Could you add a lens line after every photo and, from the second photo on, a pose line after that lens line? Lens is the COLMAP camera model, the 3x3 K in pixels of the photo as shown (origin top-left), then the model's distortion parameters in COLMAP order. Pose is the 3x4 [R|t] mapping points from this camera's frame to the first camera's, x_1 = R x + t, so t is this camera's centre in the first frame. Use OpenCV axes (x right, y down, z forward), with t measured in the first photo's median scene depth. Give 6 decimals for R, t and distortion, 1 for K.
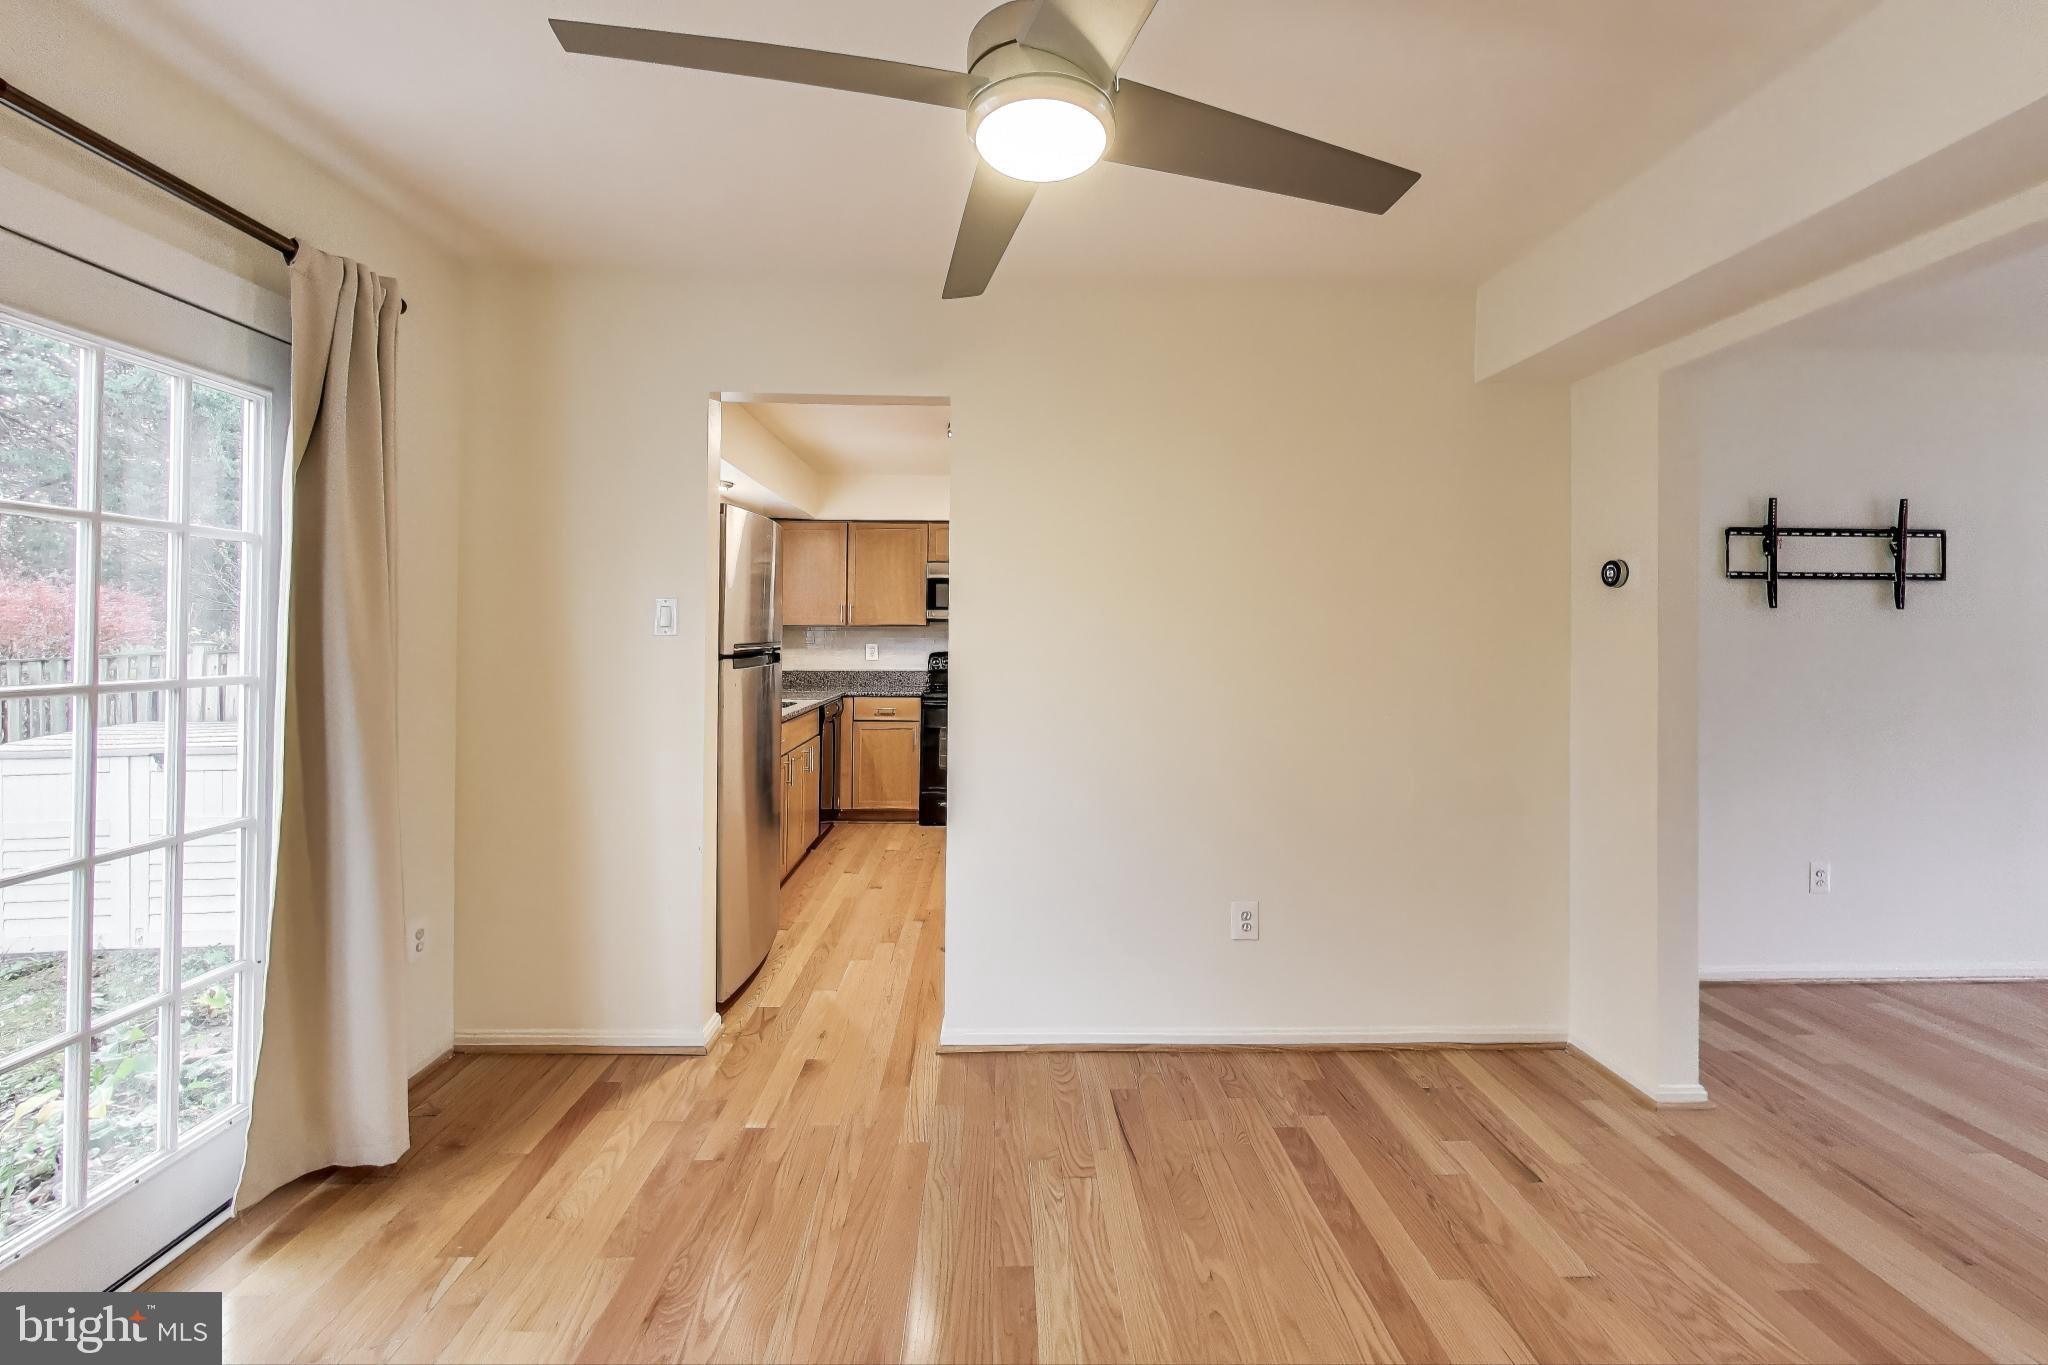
lens RADIAL K [[801.5, 0, 1008.4], [0, 801.5, 640.2], [0, 0, 1]] dist [-0.006897, 0.000001]
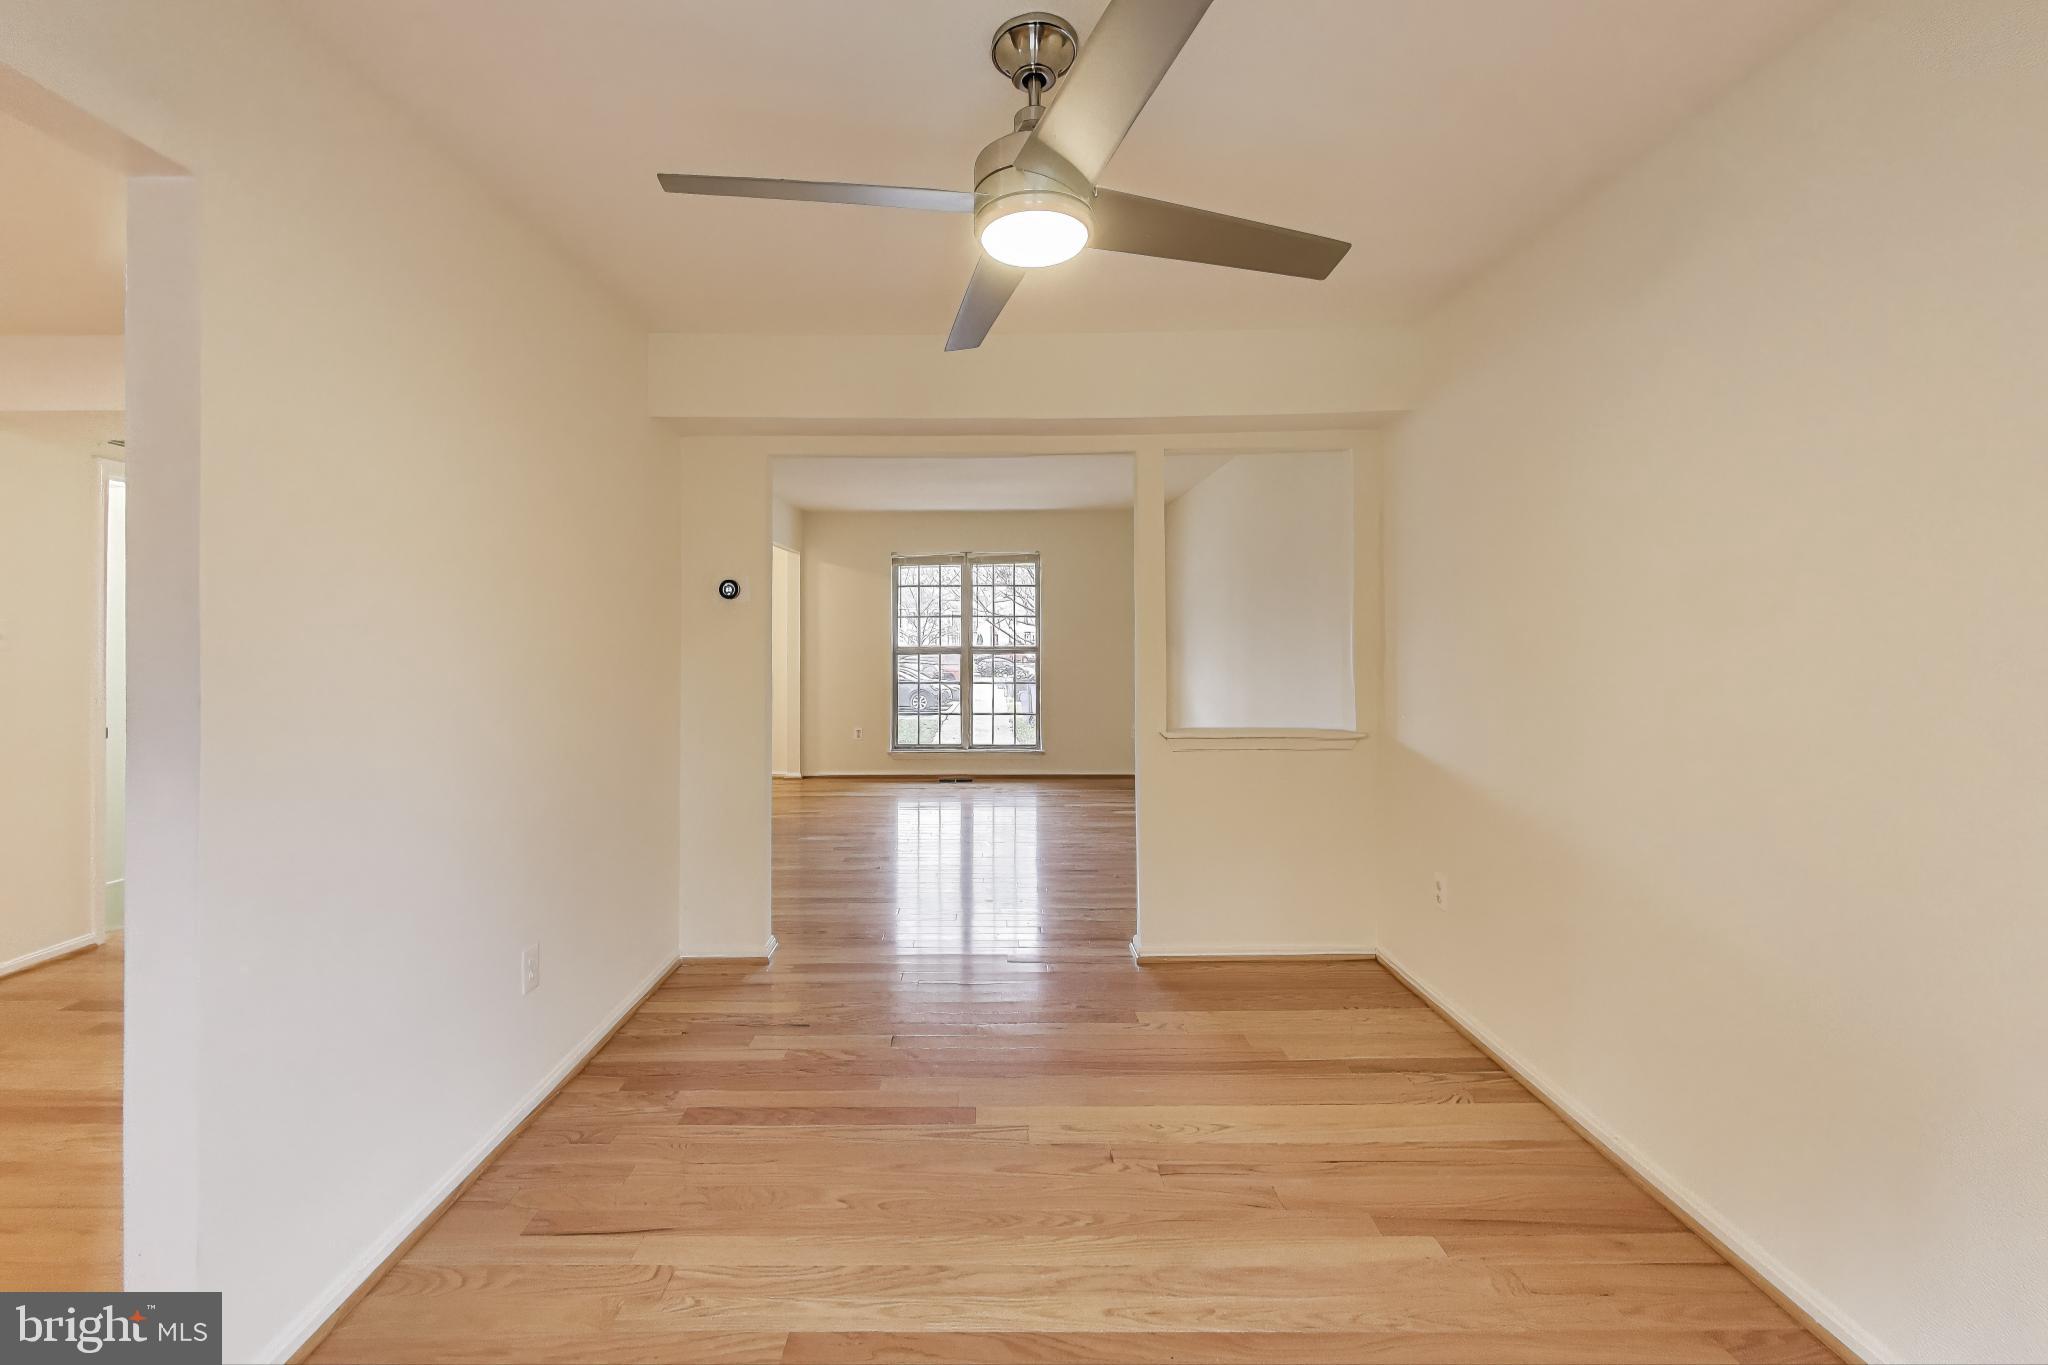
lens RADIAL K [[859.4, 0, 959.8], [0, 859.4, 631.3], [0, 0, 1]] dist [0.003735, -0.000710]
pose [[0.029683, 0.001666, 0.999558, -0.506370], [0.006113, 0.999980, -0.001848, -0.003832], [-0.999541, 0.006165, 0.029672, 0.416310]]
